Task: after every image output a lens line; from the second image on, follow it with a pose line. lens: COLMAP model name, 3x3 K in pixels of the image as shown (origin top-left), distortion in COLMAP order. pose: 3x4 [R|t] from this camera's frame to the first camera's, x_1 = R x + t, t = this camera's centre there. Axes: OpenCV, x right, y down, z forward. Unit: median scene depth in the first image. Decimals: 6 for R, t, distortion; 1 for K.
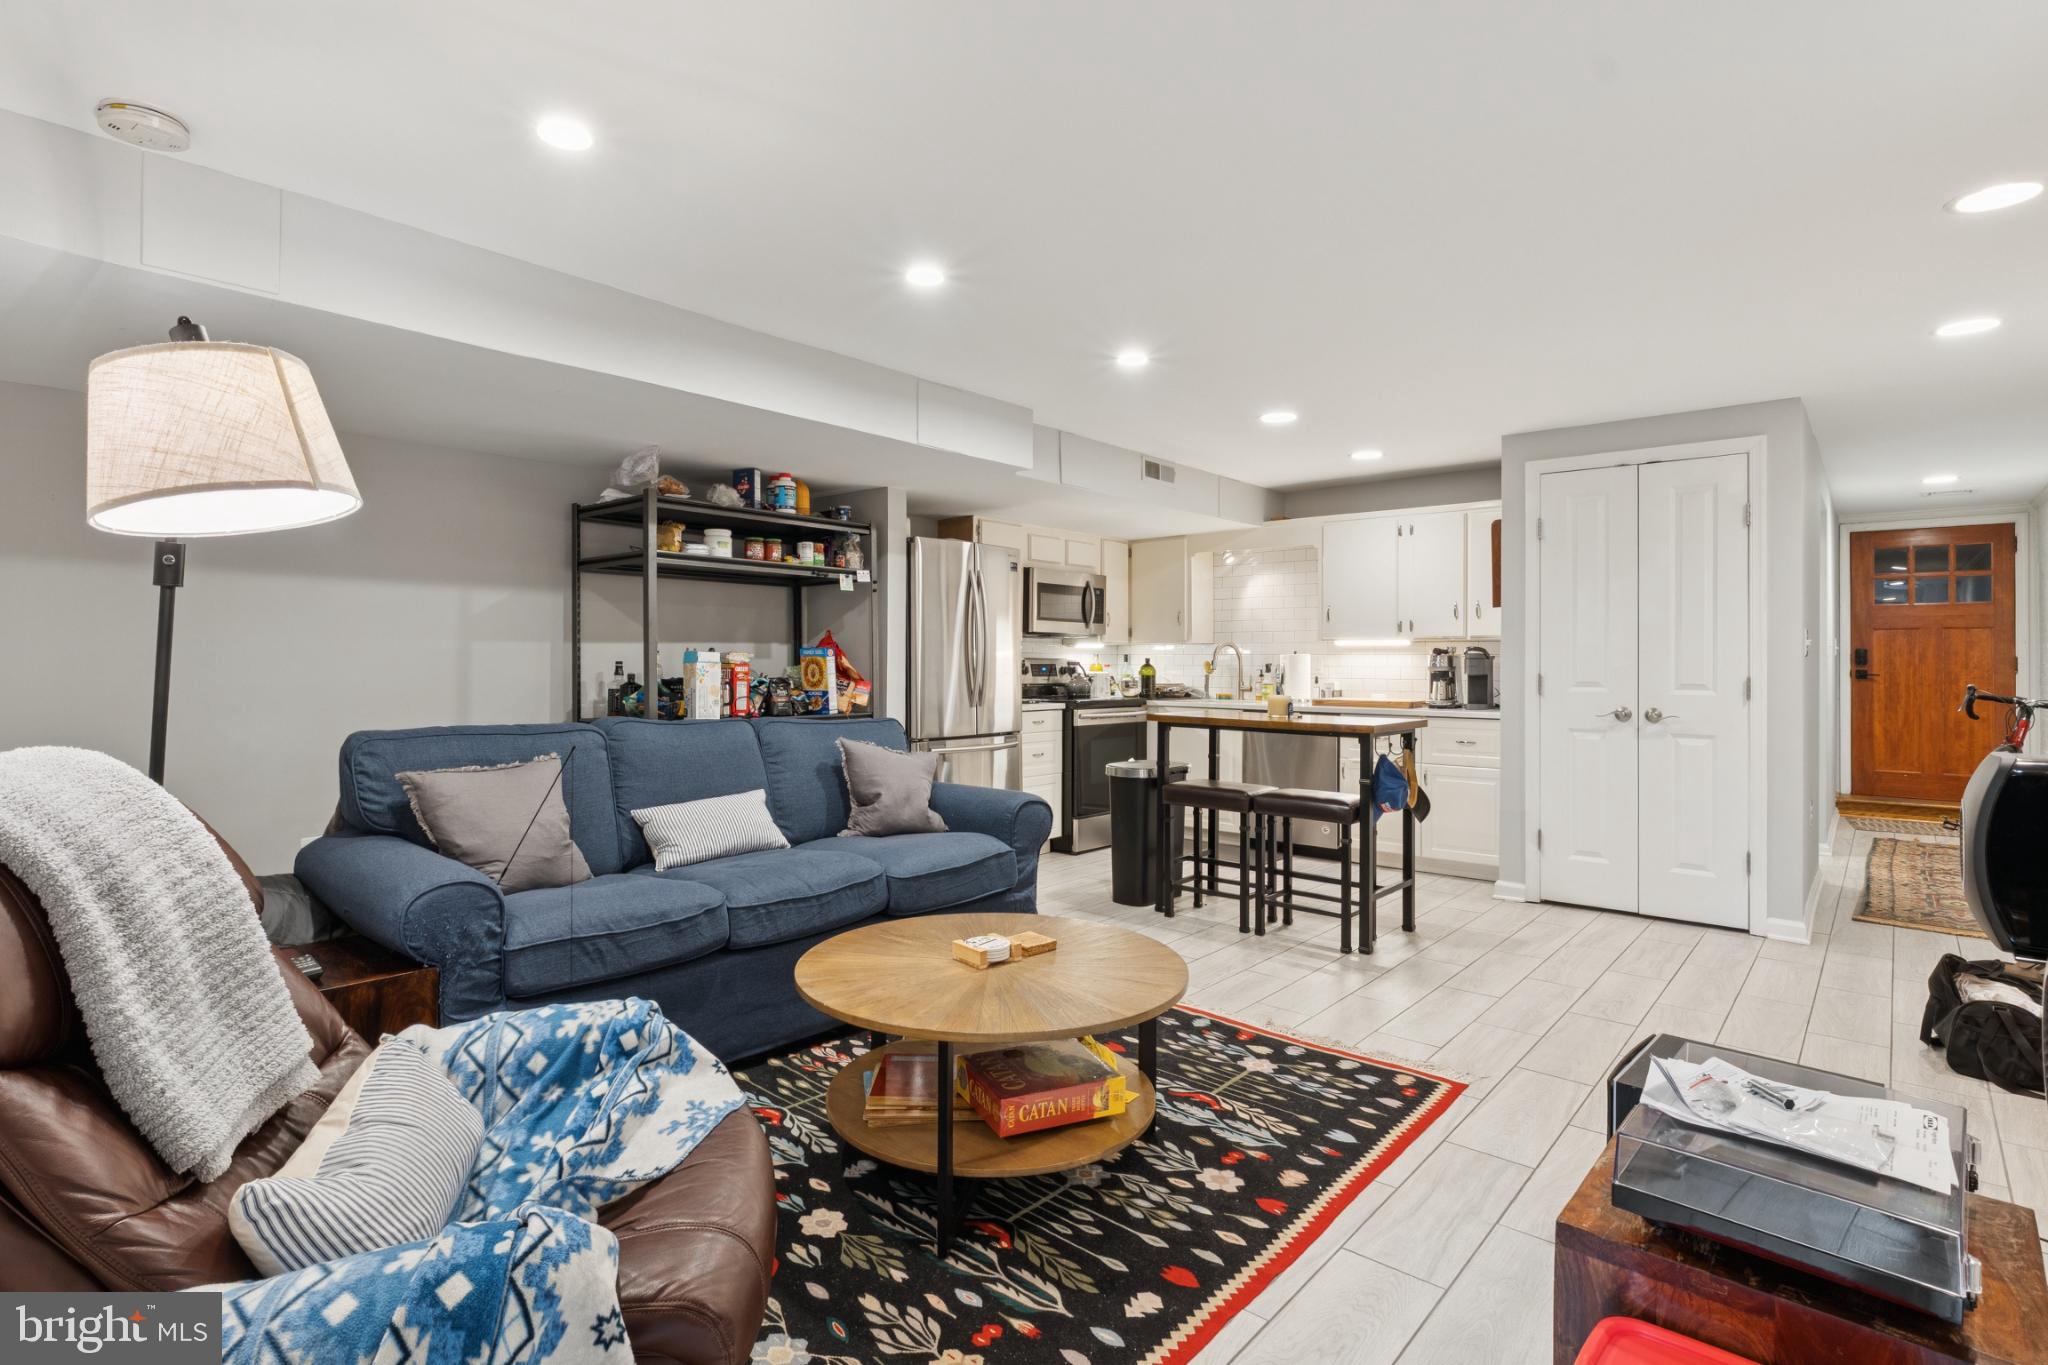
lens RADIAL K [[1001.3, 0, 1027.0], [0, 1001.3, 657.5], [0, 0, 1]] dist [-0.000324, 0.000014]
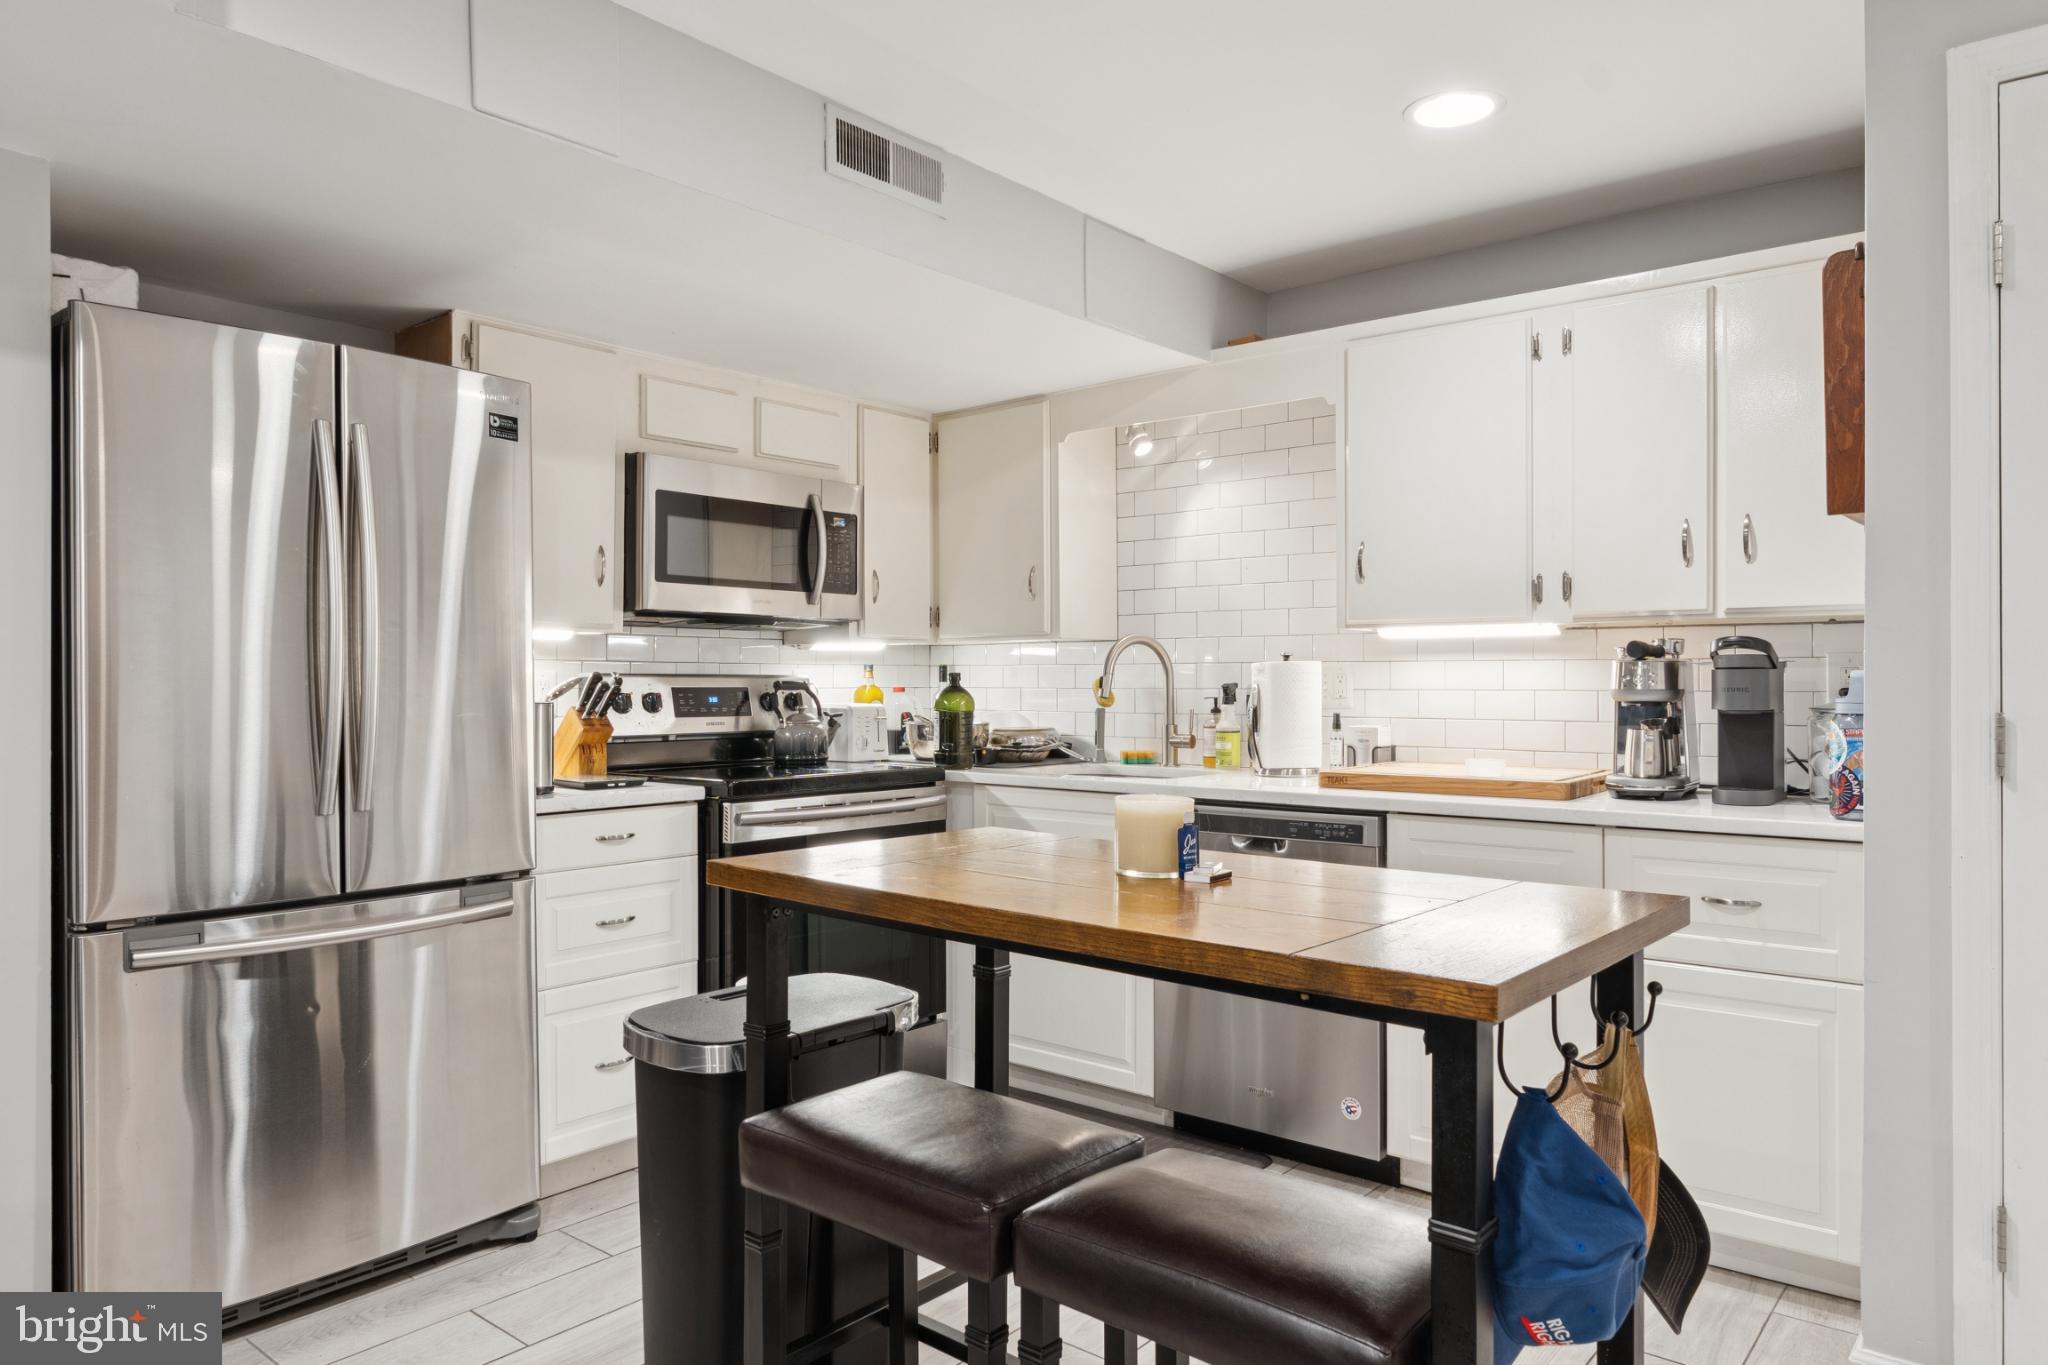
lens RADIAL K [[1313.8, 0, 1024.0], [0, 1313.8, 682.5], [0, 0, 1]] dist [-0.004105, -0.000584]
pose [[0.999893, -0.005236, 0.013681, 0.203520], [0.005144, 0.999964, 0.006799, 0.001710], [-0.013716, -0.006728, 0.999883, 0.606979]]
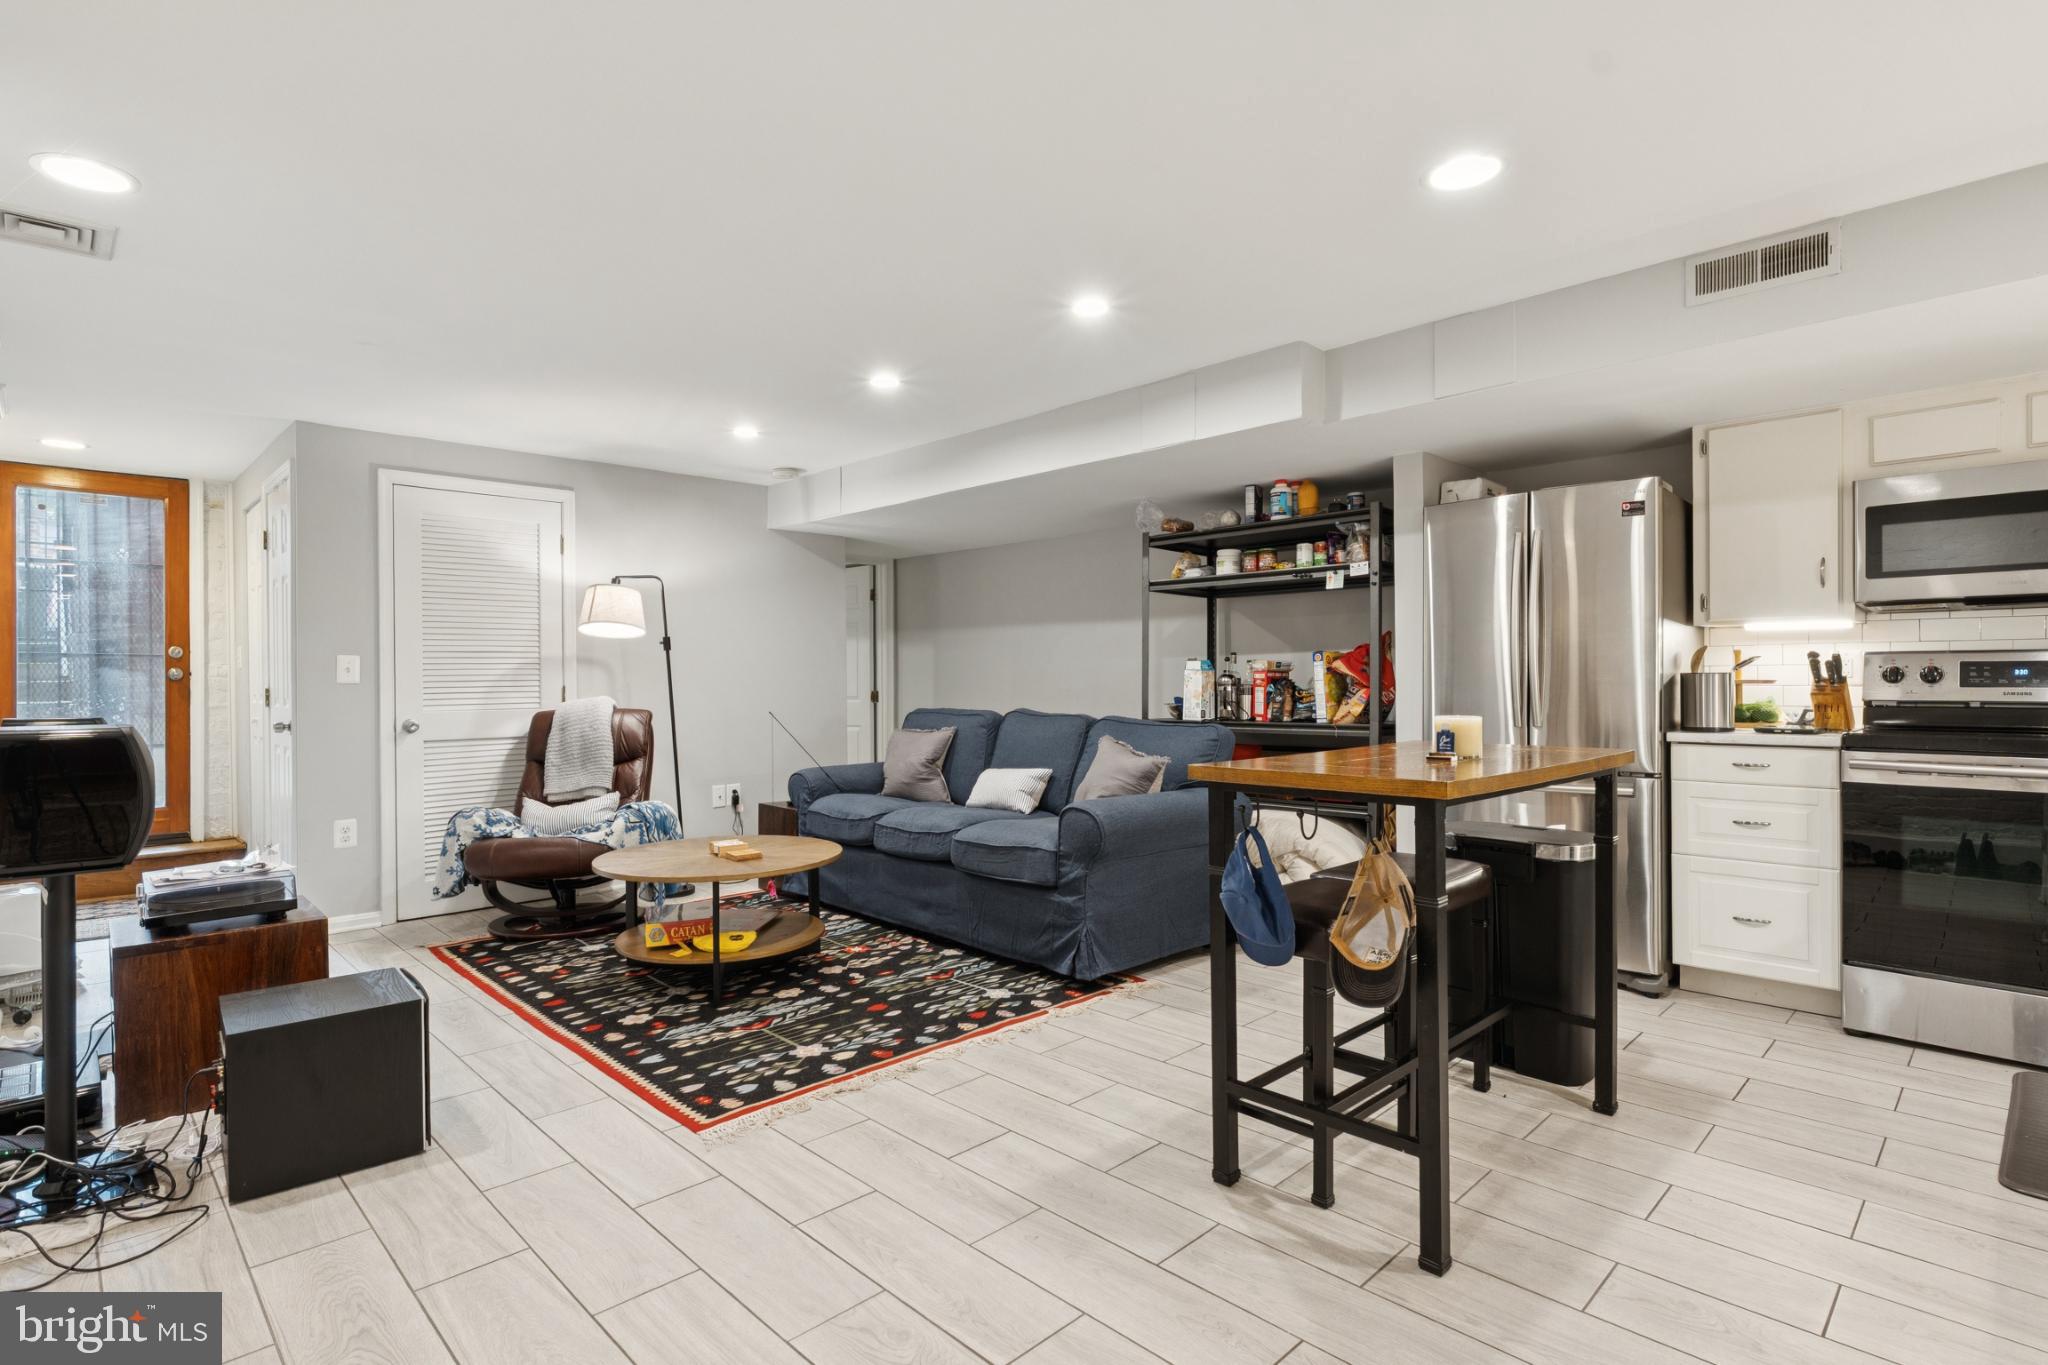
lens RADIAL K [[1023.3, 0, 1024.0], [0, 1023.3, 682.5], [0, 0, 1]] dist [0.001387, 0.000126]
pose [[-0.082710, -0.002171, -0.996571, 0.775888], [0.011080, 0.999934, -0.003098, 0.018383], [0.996512, -0.011298, -0.082680, 0.801319]]
